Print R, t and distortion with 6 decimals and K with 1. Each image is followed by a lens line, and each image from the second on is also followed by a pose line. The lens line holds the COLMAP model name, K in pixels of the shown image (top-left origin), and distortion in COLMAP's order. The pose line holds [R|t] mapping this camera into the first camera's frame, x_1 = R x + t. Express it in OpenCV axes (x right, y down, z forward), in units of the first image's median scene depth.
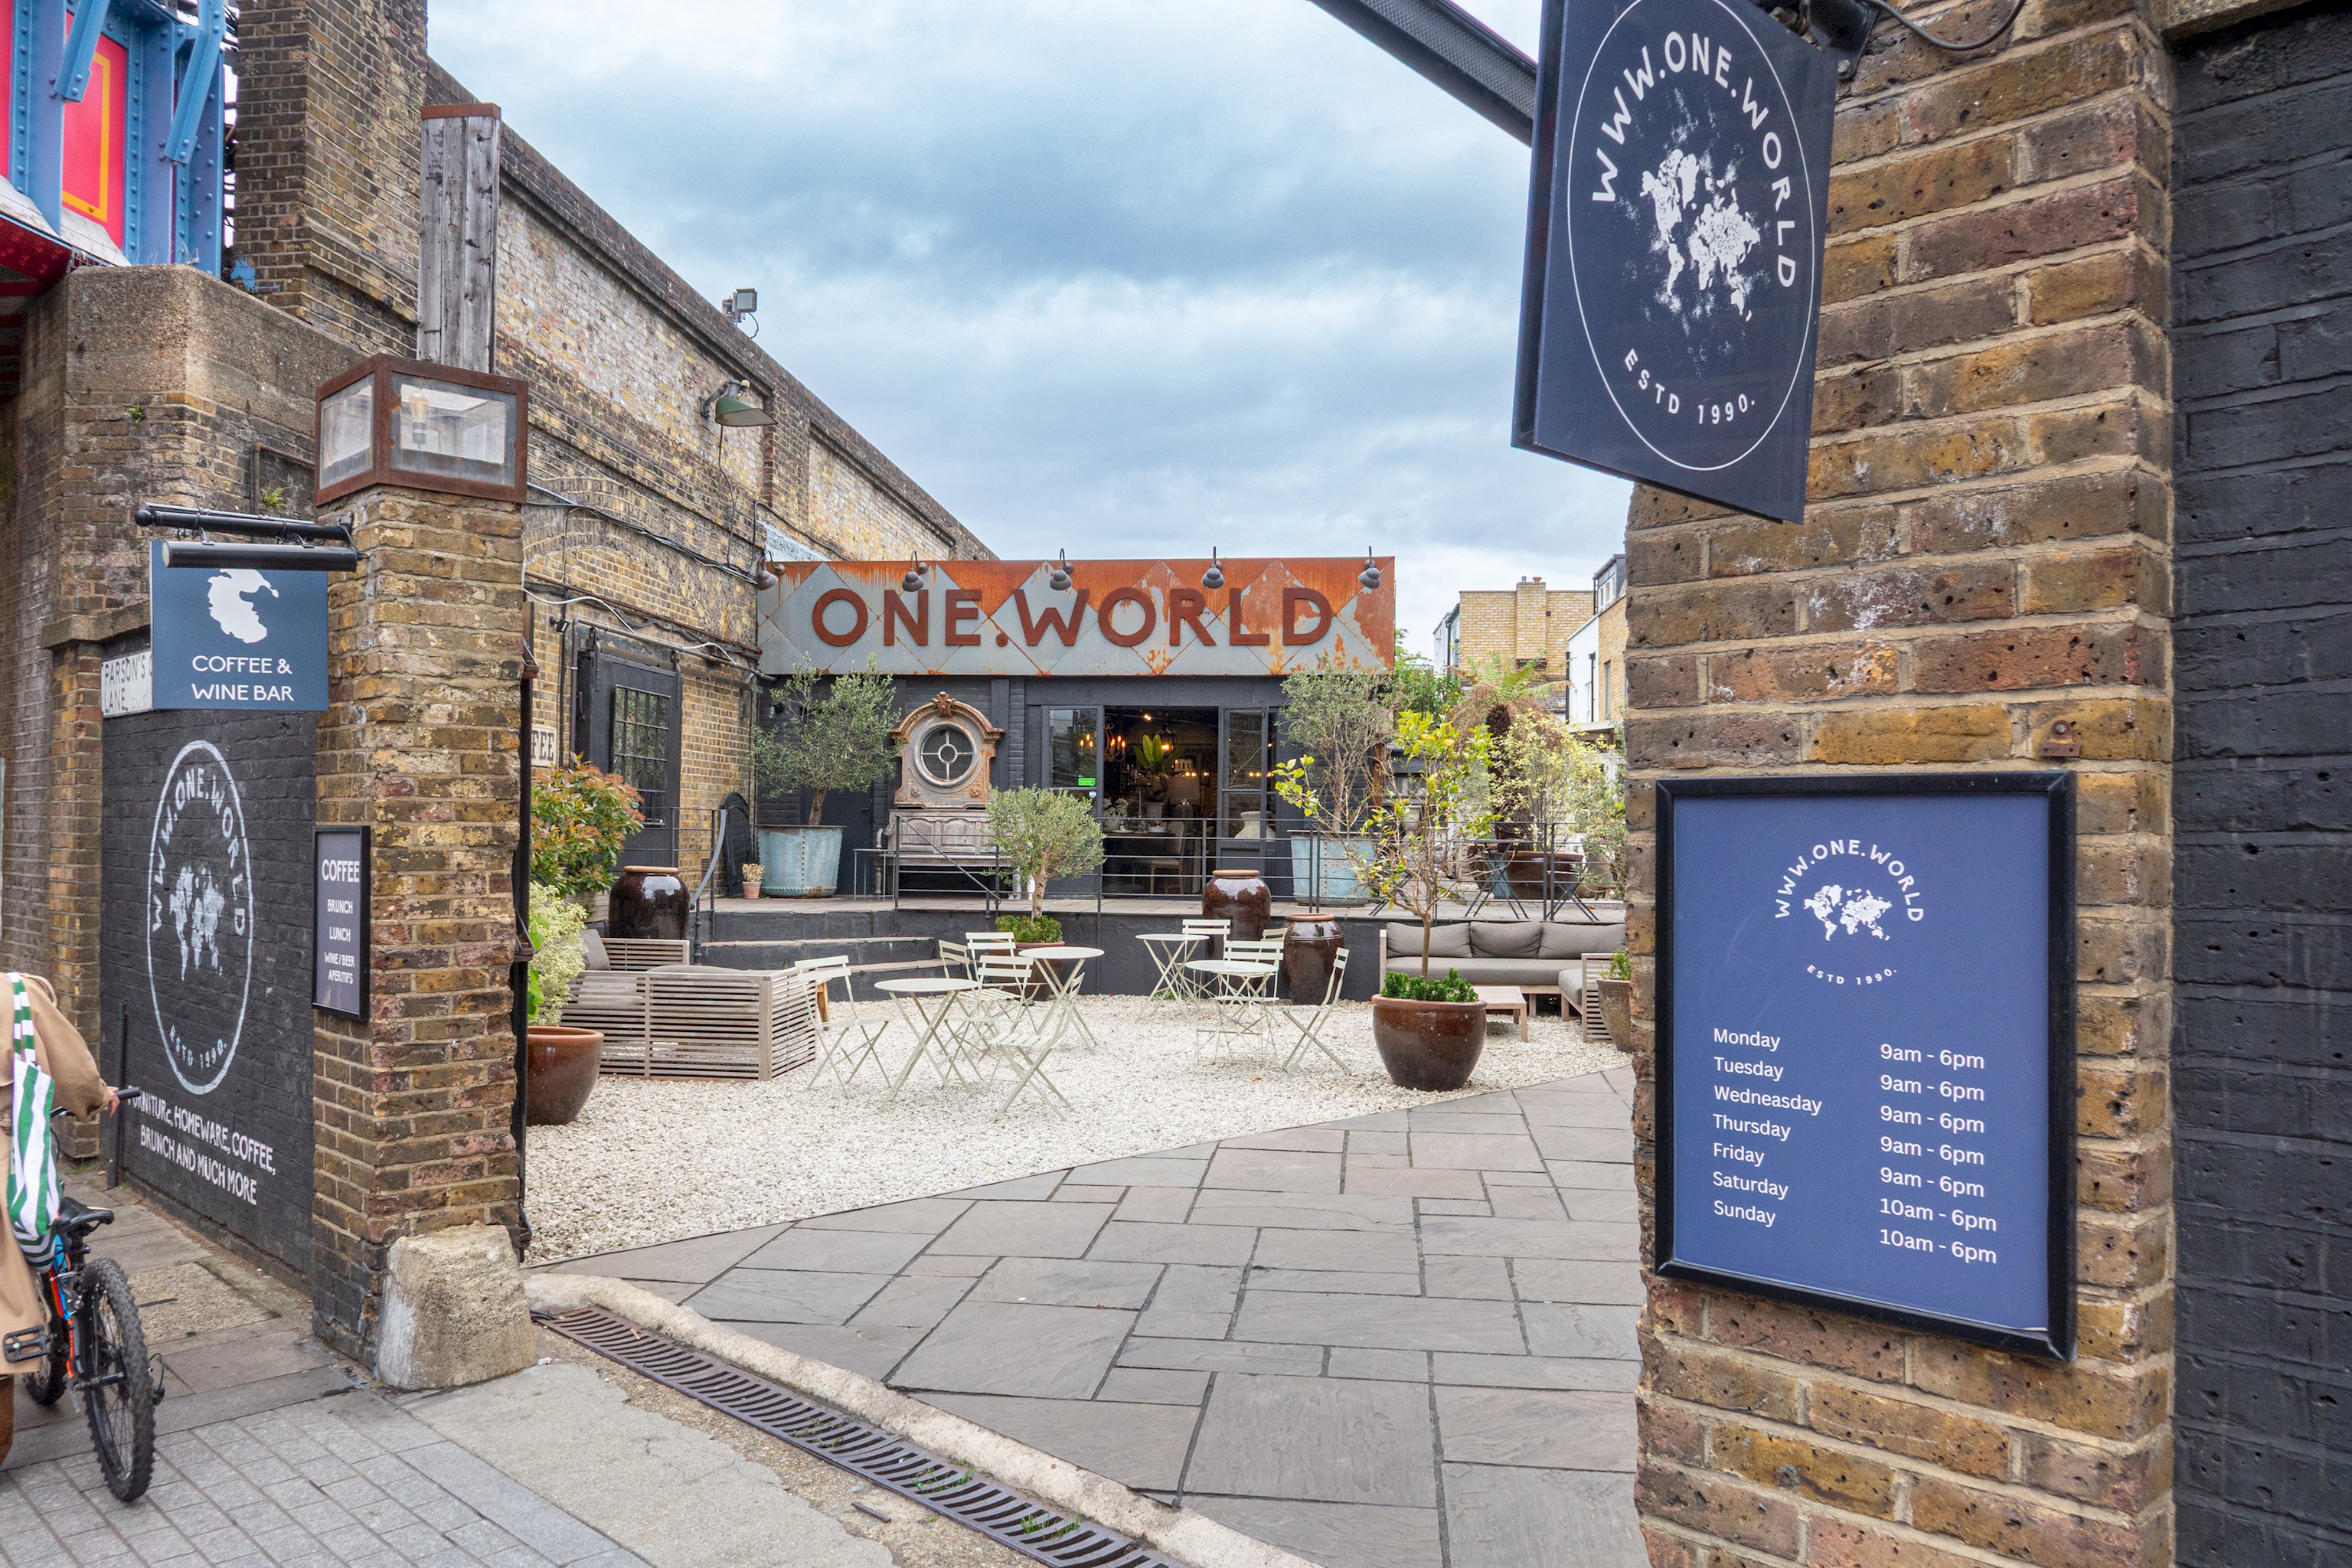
lens RADIAL K [[1611.8, 0, 1176.6], [0, 1611.8, 792.9], [0, 0, 1]] dist [-0.000670, -0.000214]
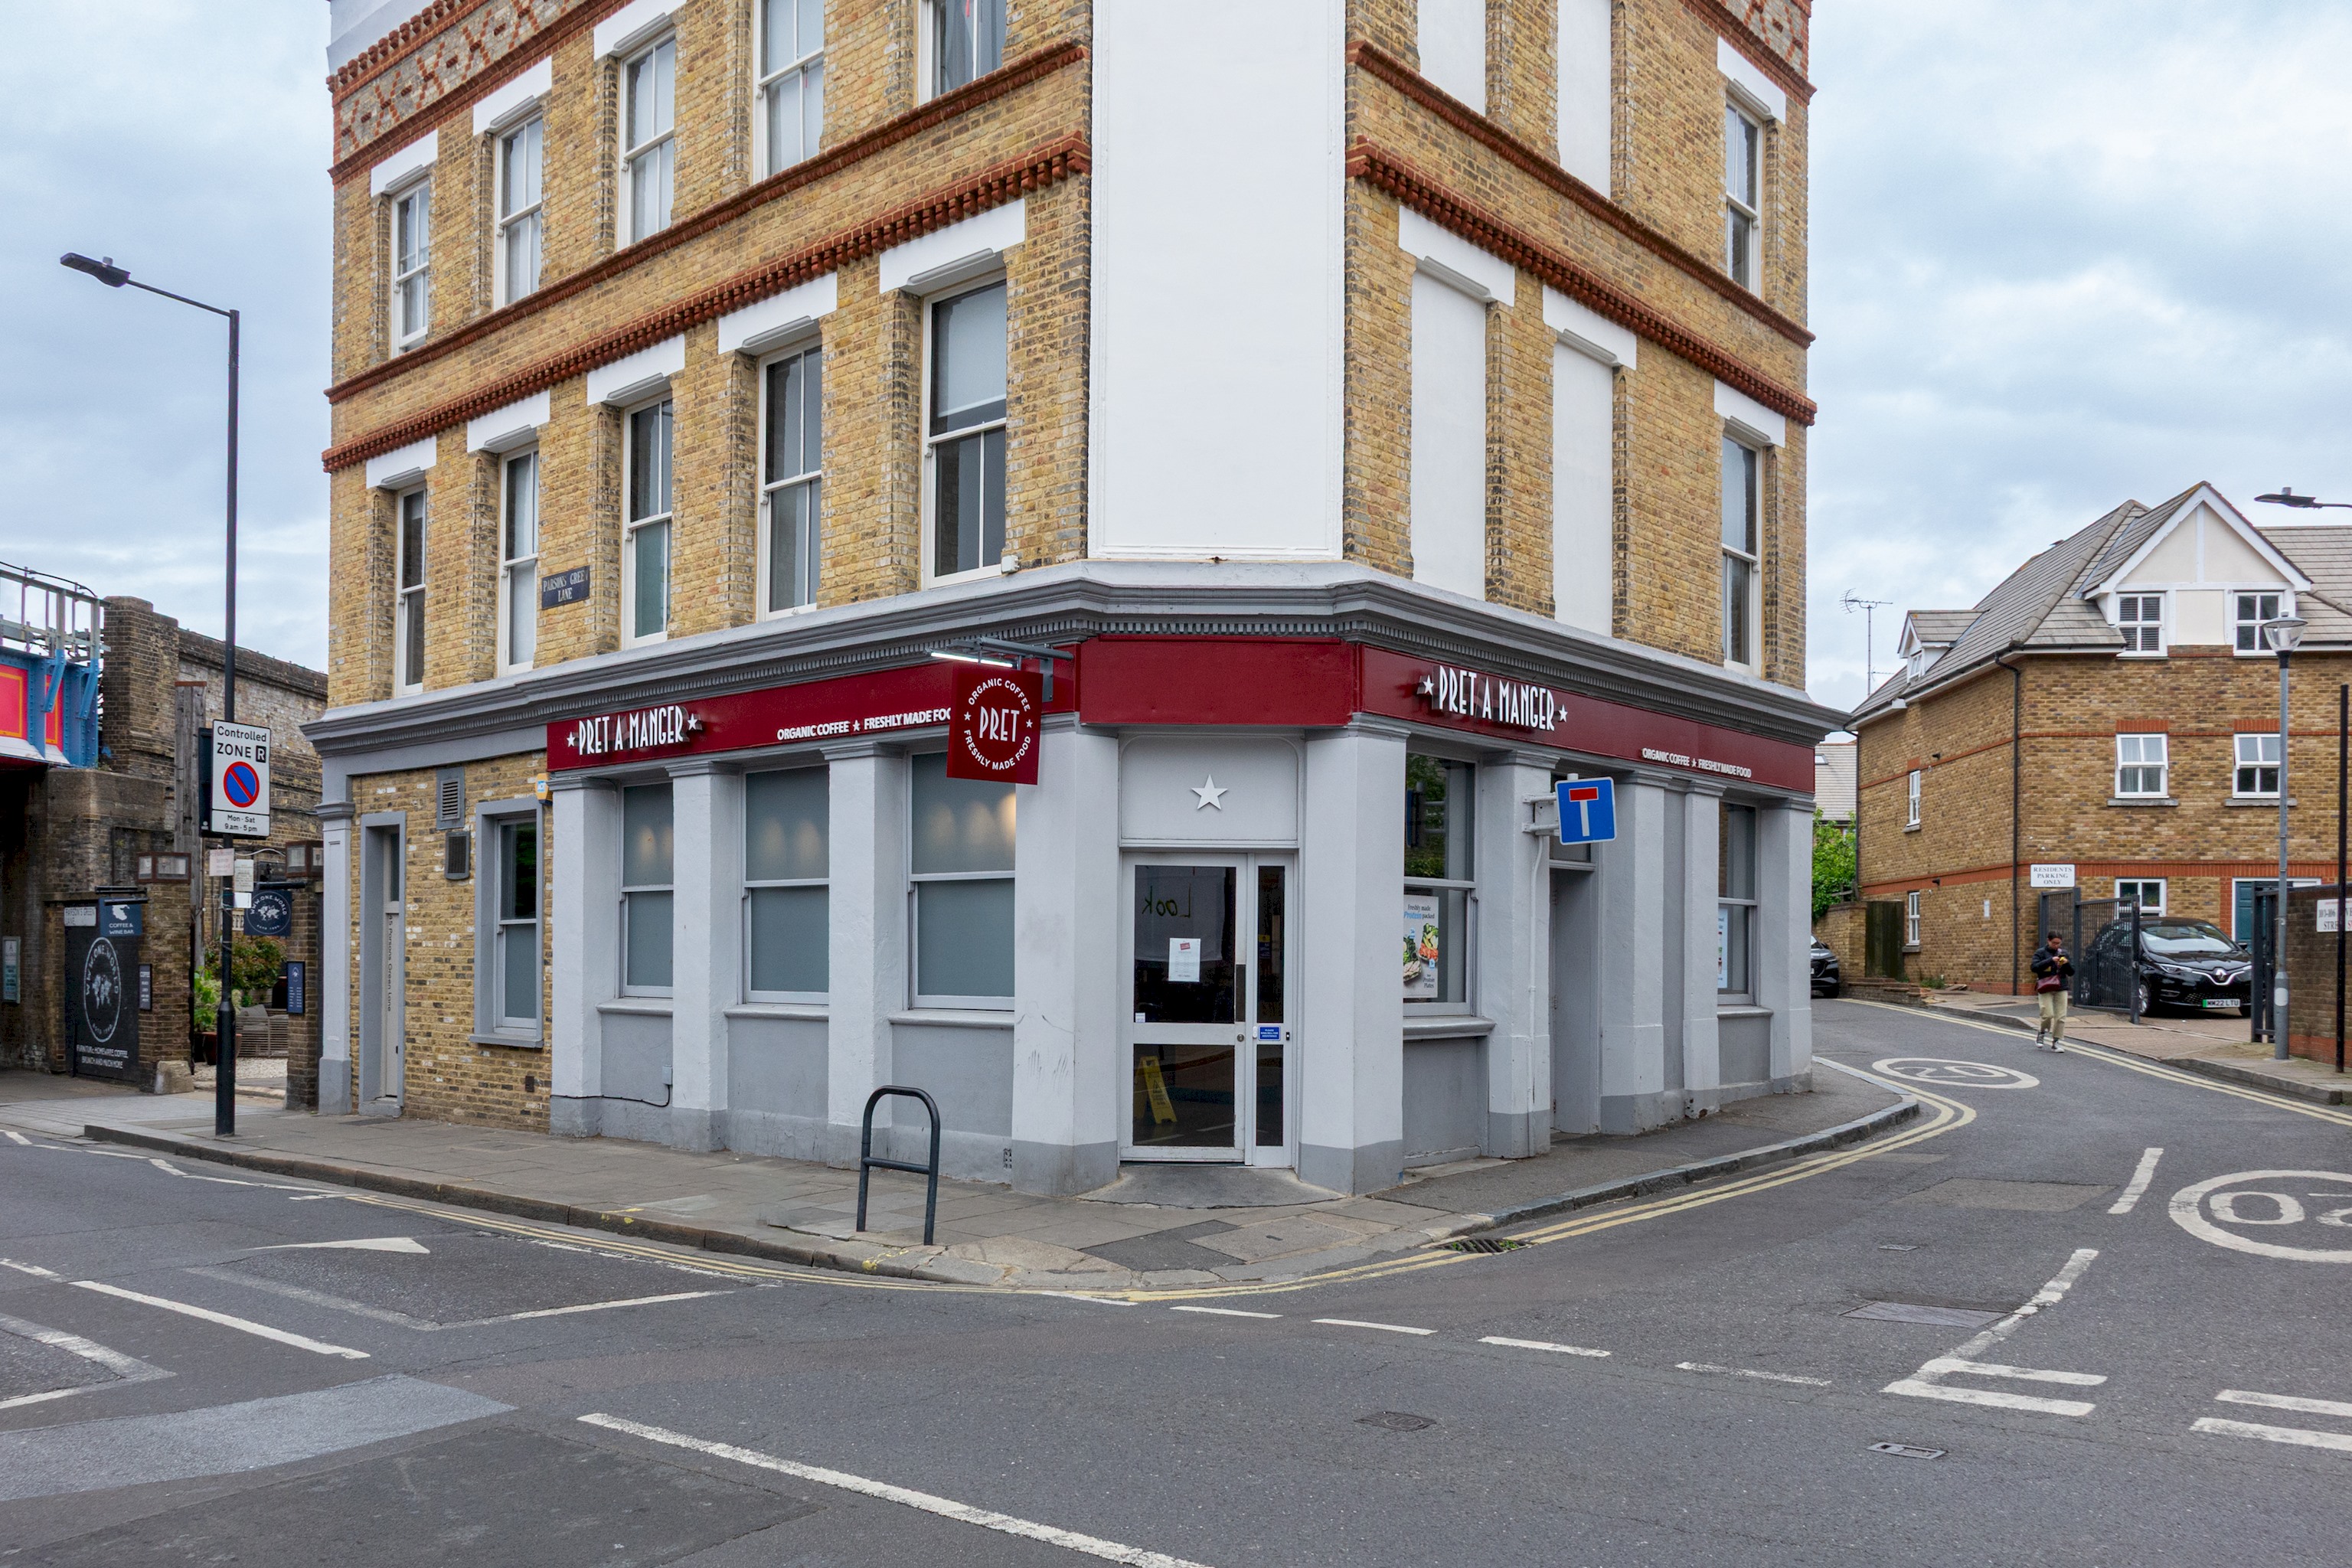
lens RADIAL K [[1784.6, 0, 1172.6], [0, 1784.6, 926.8], [0, 0, 1]] dist [-0.004946, -0.001451]
pose [[0.999103, -0.002968, 0.042236, 1.494341], [0.002486, 0.999931, 0.011457, -0.092805], [-0.042267, -0.011342, 0.999042, -2.857261]]
